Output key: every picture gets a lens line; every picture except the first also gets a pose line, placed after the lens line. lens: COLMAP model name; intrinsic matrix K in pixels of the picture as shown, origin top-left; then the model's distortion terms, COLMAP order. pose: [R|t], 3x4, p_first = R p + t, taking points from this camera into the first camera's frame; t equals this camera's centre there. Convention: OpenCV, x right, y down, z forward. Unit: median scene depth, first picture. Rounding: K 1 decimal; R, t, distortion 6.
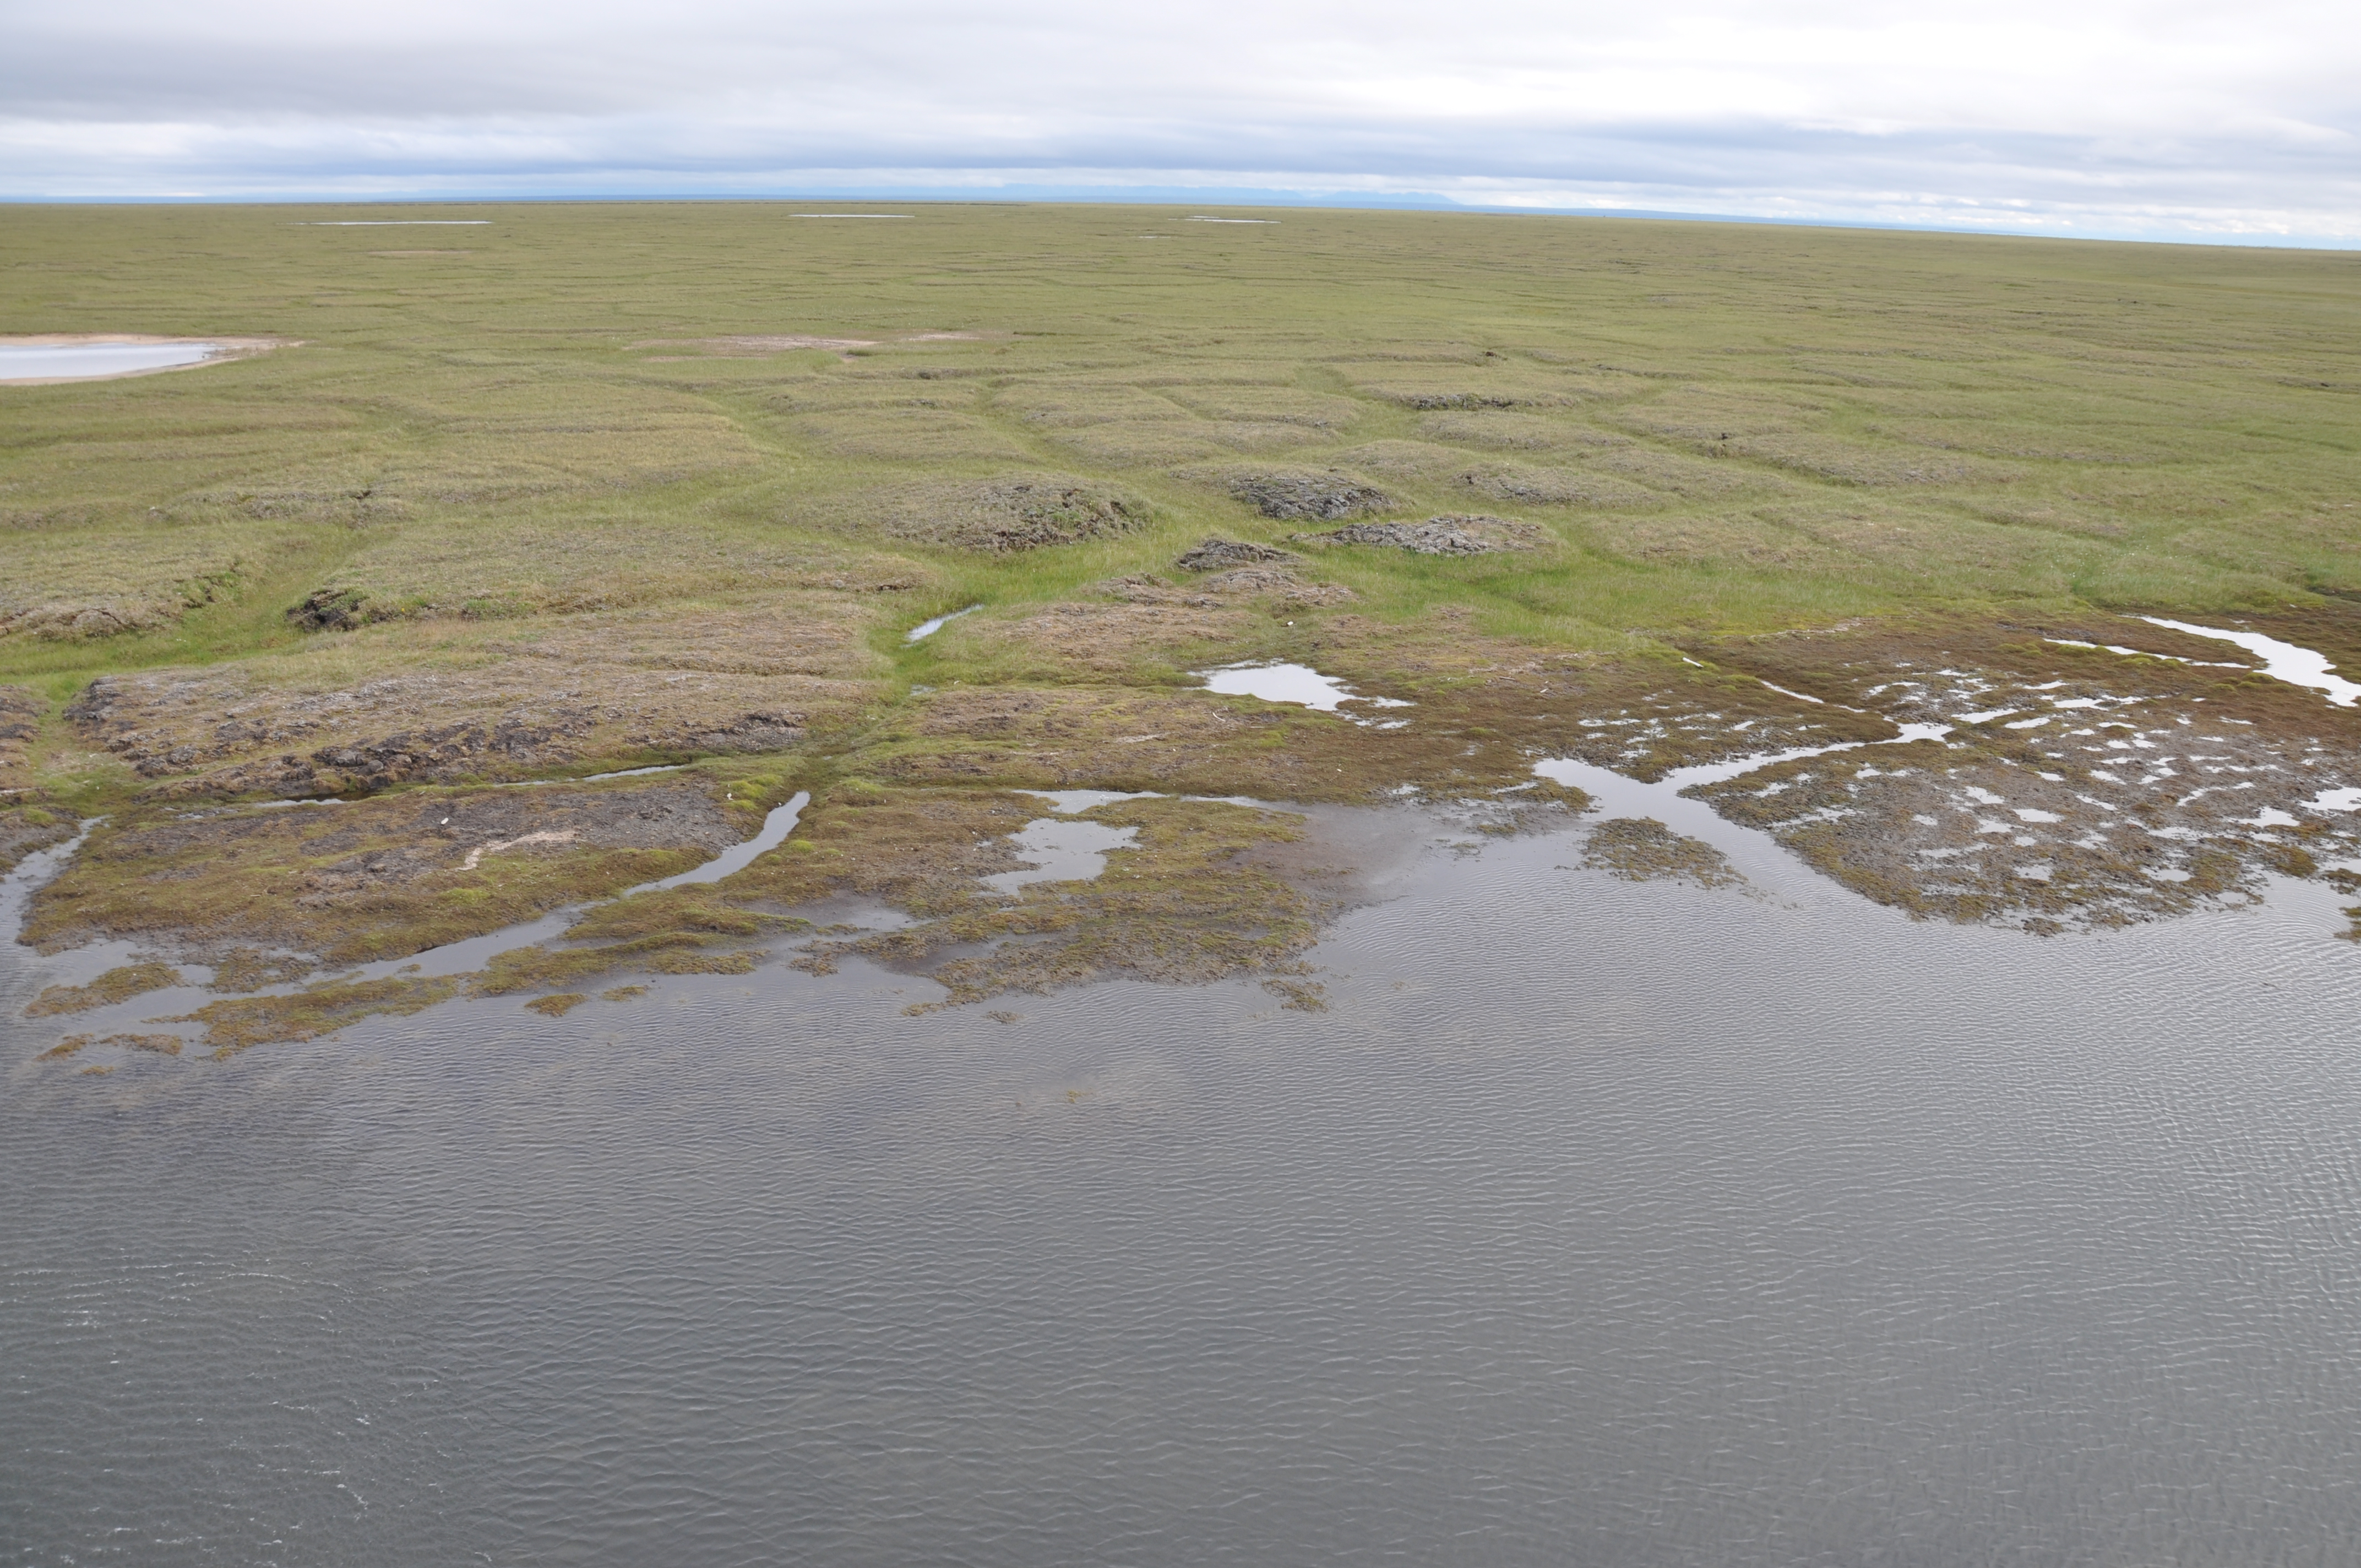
lens RADIAL K [[1874.5, 0, 1187.9], [0, 1874.5, 793.2], [0, 0, 1]] dist [-0.162982, 0.124610]
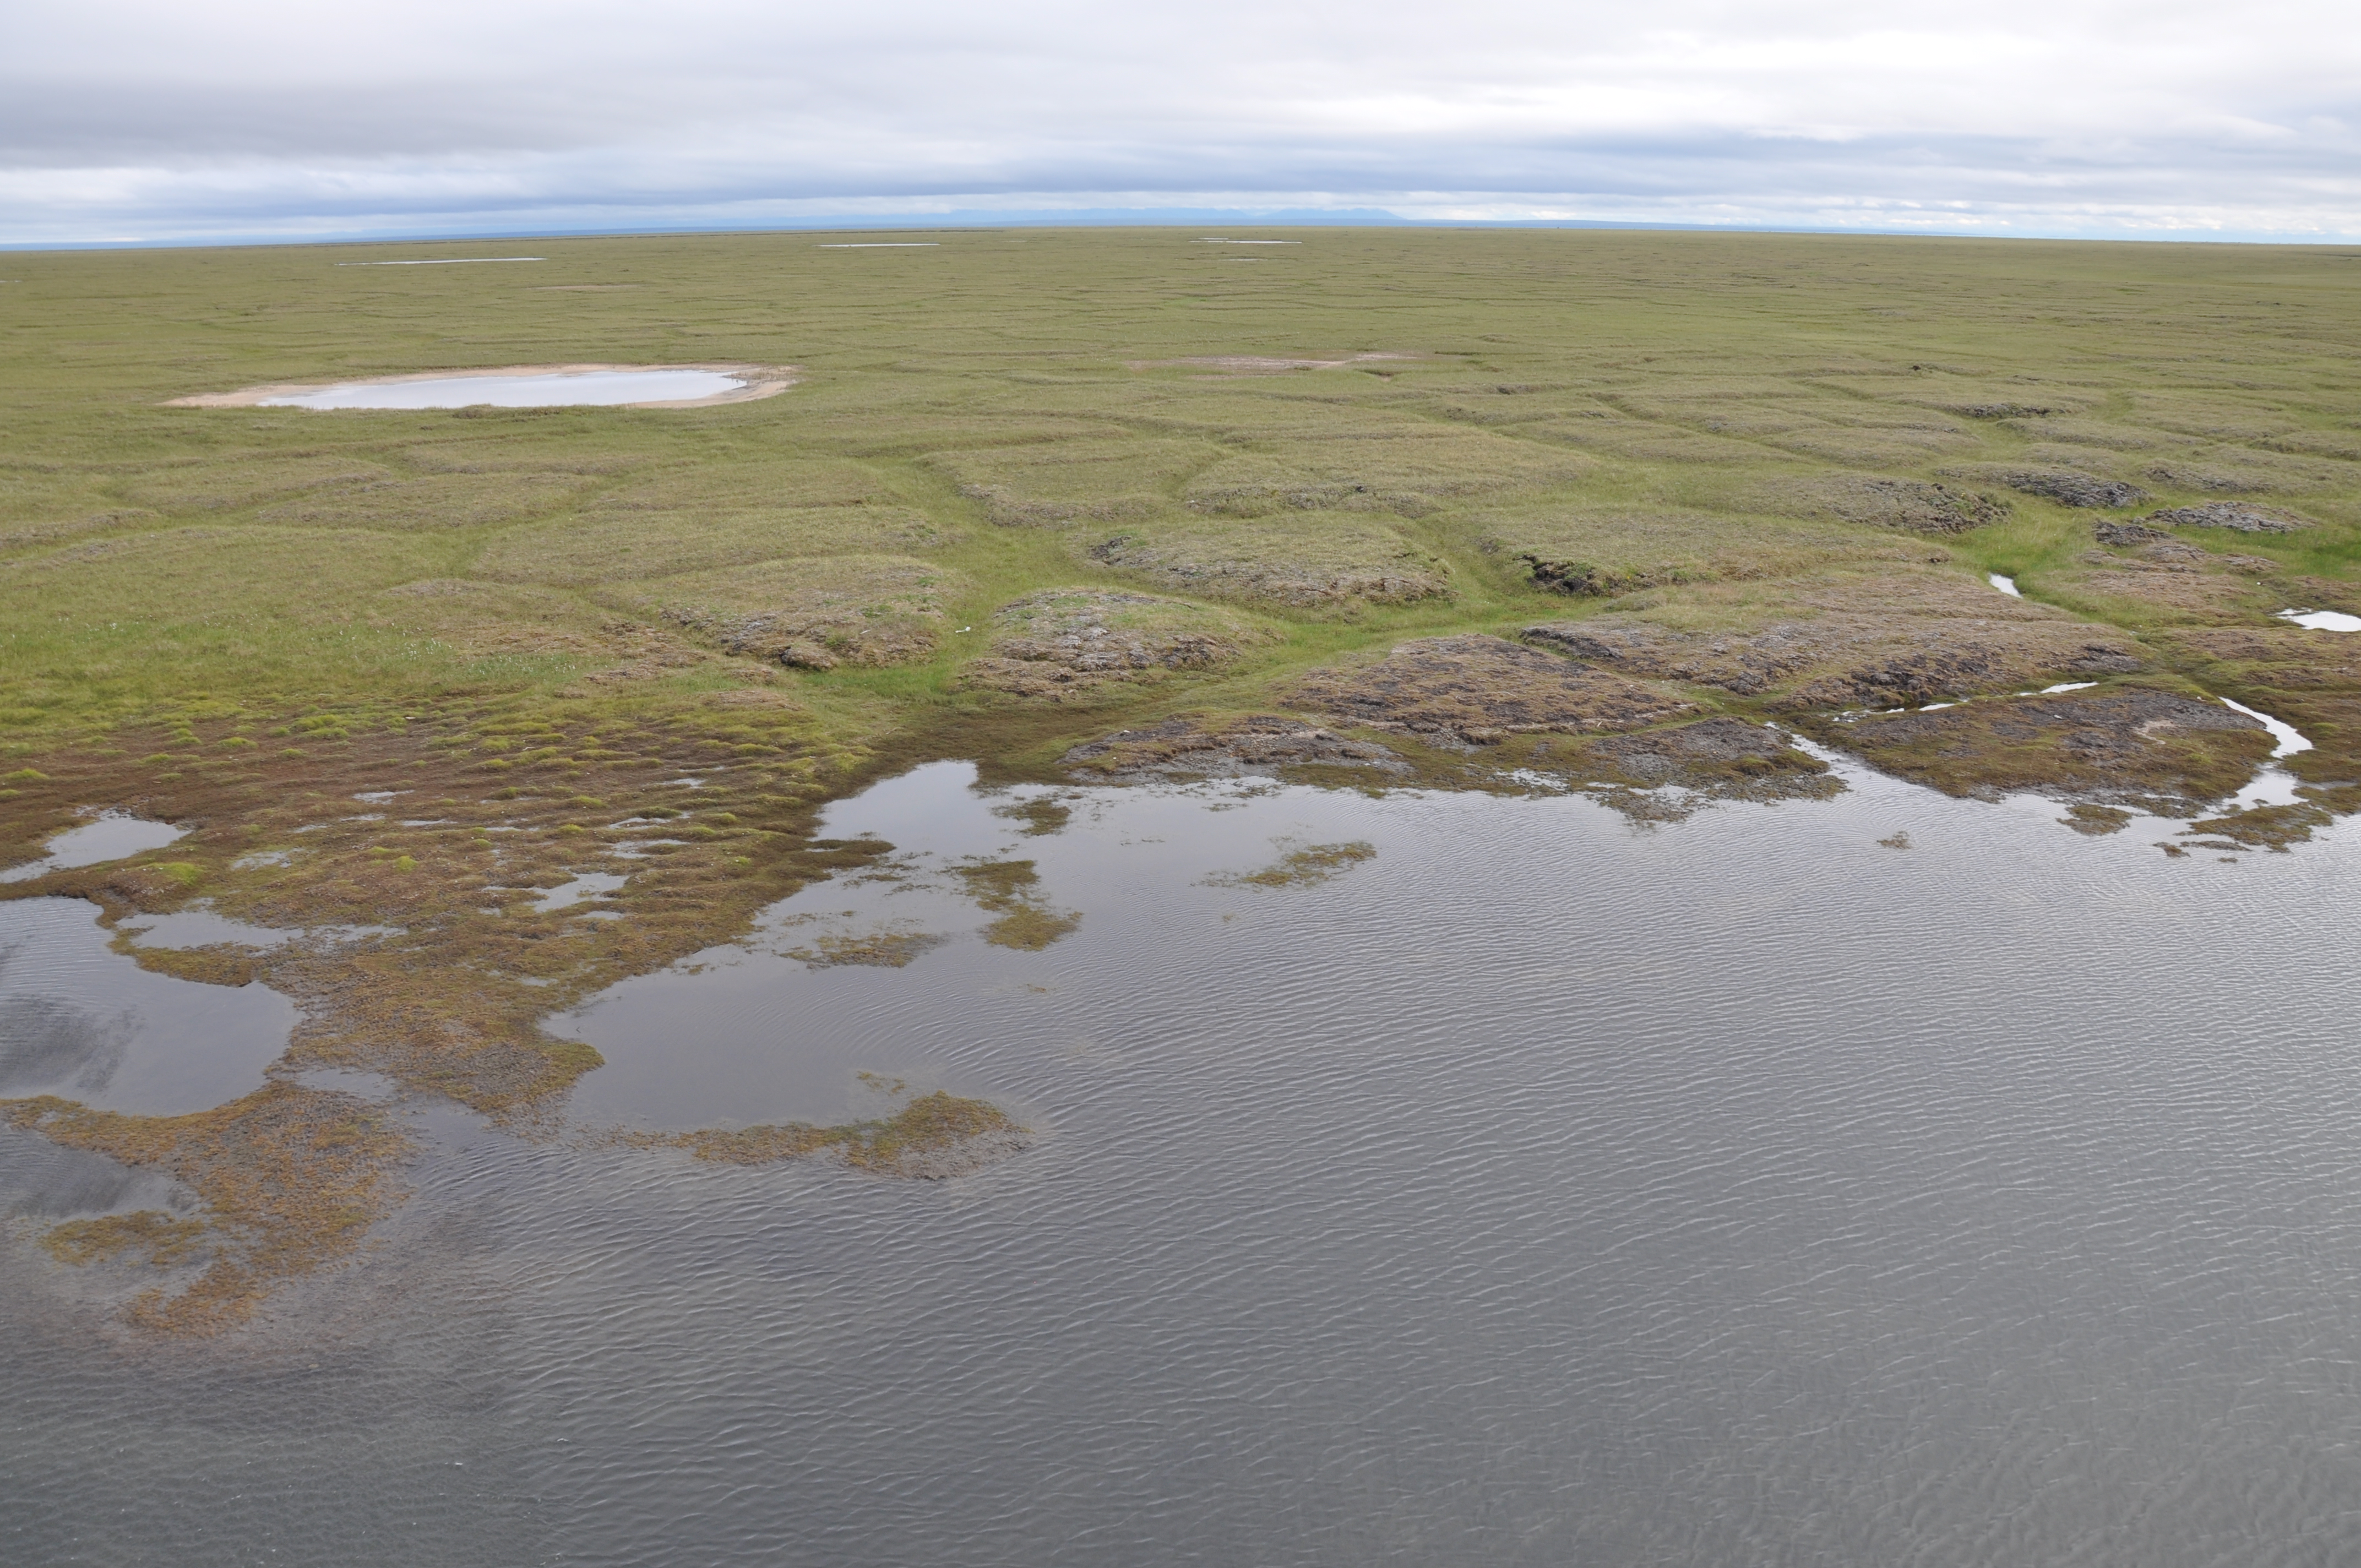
lens RADIAL K [[1874.5, 0, 1186.8], [0, 1874.5, 794.1], [0, 0, 1]] dist [-0.162982, 0.124610]
pose [[0.999364, -0.029112, 0.020575, -0.459940], [0.029318, 0.999522, -0.009779, 0.028443], [-0.020281, 0.010376, 0.999740, -0.136168]]
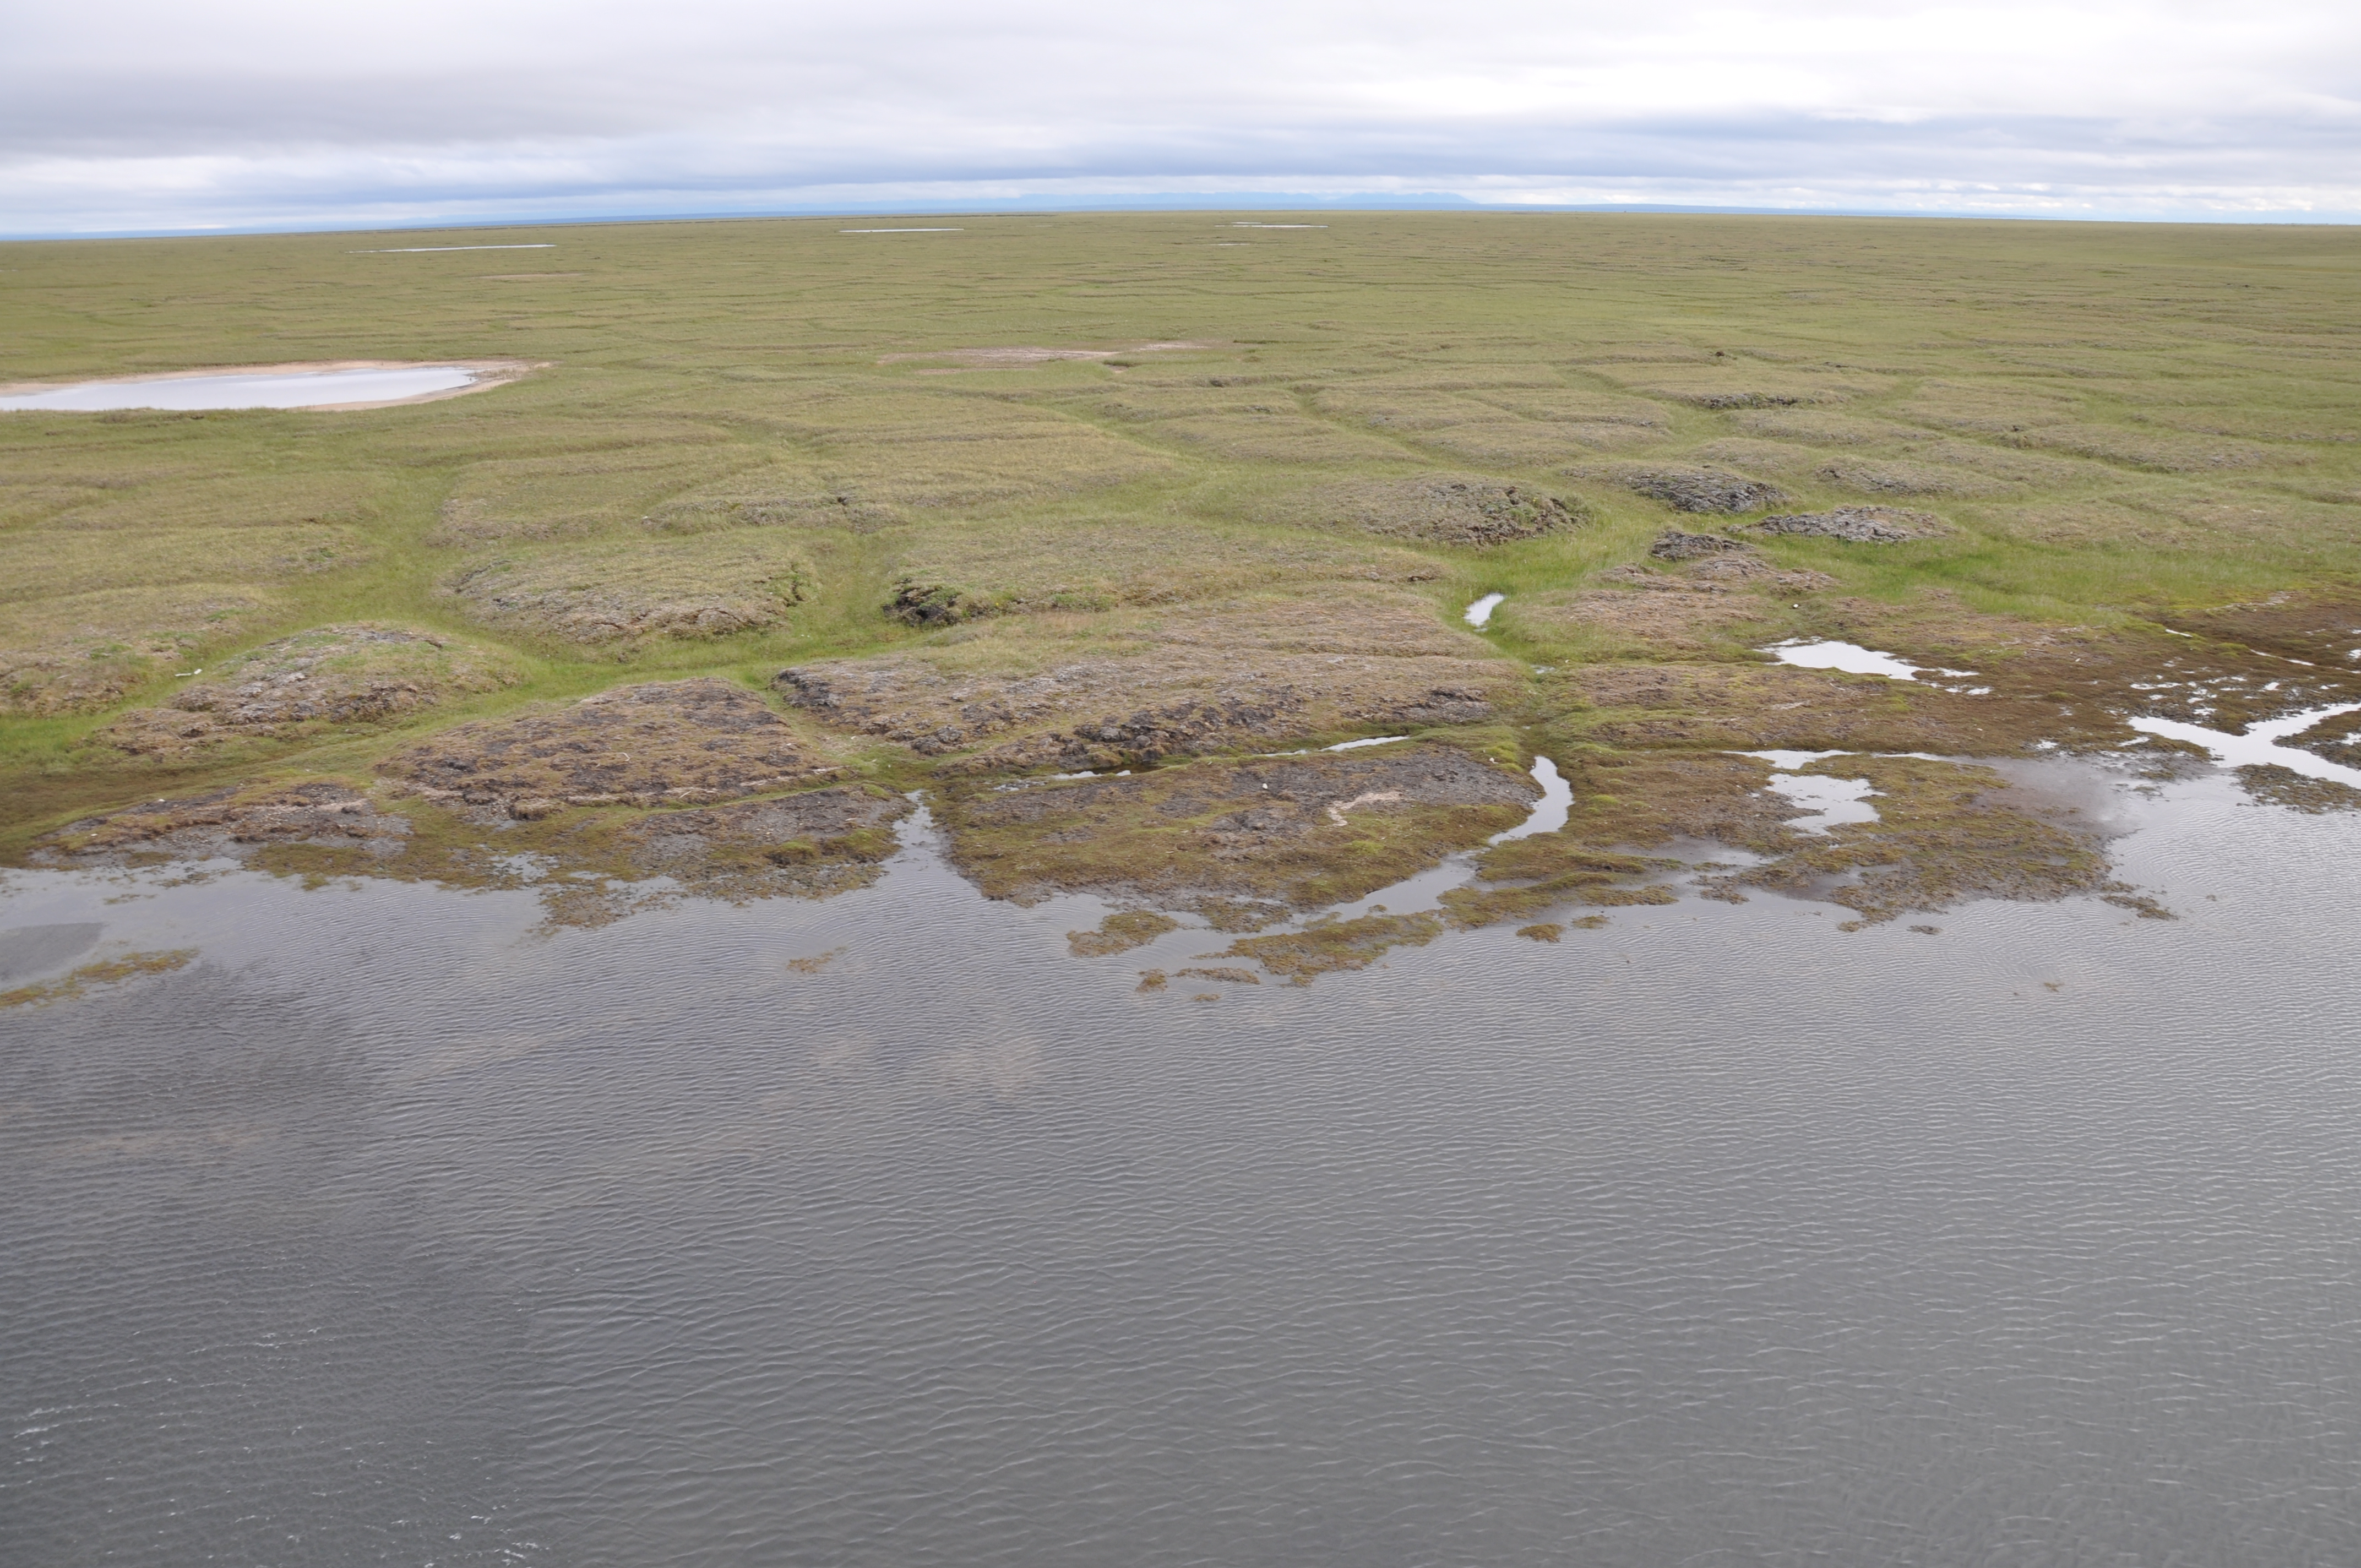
lens RADIAL K [[1874.5, 0, 1184.9], [0, 1874.5, 791.7], [0, 0, 1]] dist [-0.162982, 0.124610]
pose [[0.999618, -0.021939, -0.016798, -0.186491], [0.021874, 0.999753, -0.004032, 0.009489], [0.016882, 0.003663, 0.999851, -0.053719]]
